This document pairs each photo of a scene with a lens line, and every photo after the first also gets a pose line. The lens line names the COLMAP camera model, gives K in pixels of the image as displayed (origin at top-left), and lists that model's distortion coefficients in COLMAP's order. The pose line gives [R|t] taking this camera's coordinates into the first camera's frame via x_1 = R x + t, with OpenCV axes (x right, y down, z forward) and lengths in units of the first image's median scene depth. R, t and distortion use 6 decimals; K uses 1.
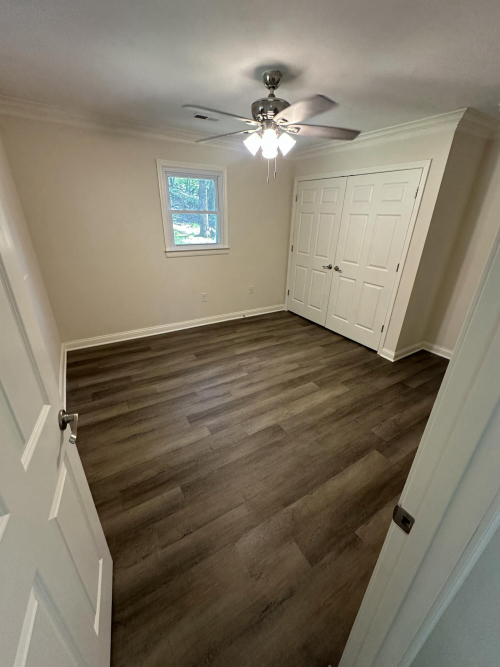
lens RADIAL K [[268.6, 0, 250.0], [0, 268.6, 333.5], [0, 0, 1]] dist [-0.000046, 0.000363]
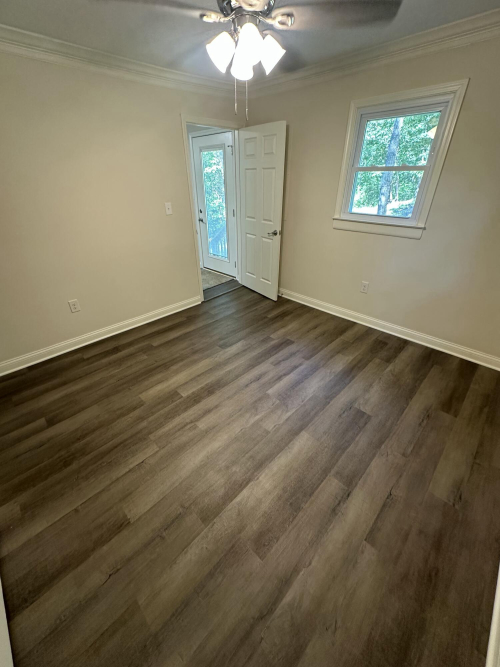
lens RADIAL K [[268.6, 0, 250.5], [0, 268.6, 326.6], [0, 0, 1]] dist [-0.000162, 0.000413]
pose [[-0.971788, 0.099839, -0.213684, 0.189082], [-0.107392, 0.619321, 0.777759, -0.571445], [0.209989, 0.778765, -0.591126, 1.338828]]
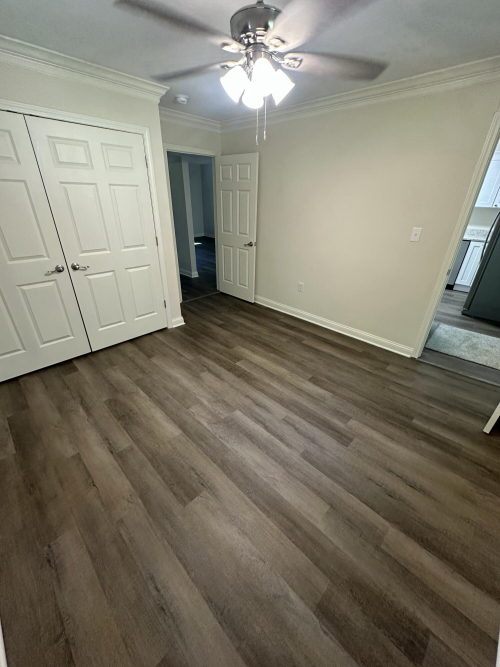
lens RADIAL K [[268.6, 0, 250.5], [0, 268.6, 326.6], [0, 0, 1]] dist [-0.000162, 0.000413]
pose [[-0.241522, -0.455071, 0.857075, -0.572986], [0.366654, 0.774954, 0.514792, -0.417027], [-0.898461, 0.438584, -0.020315, 0.907488]]
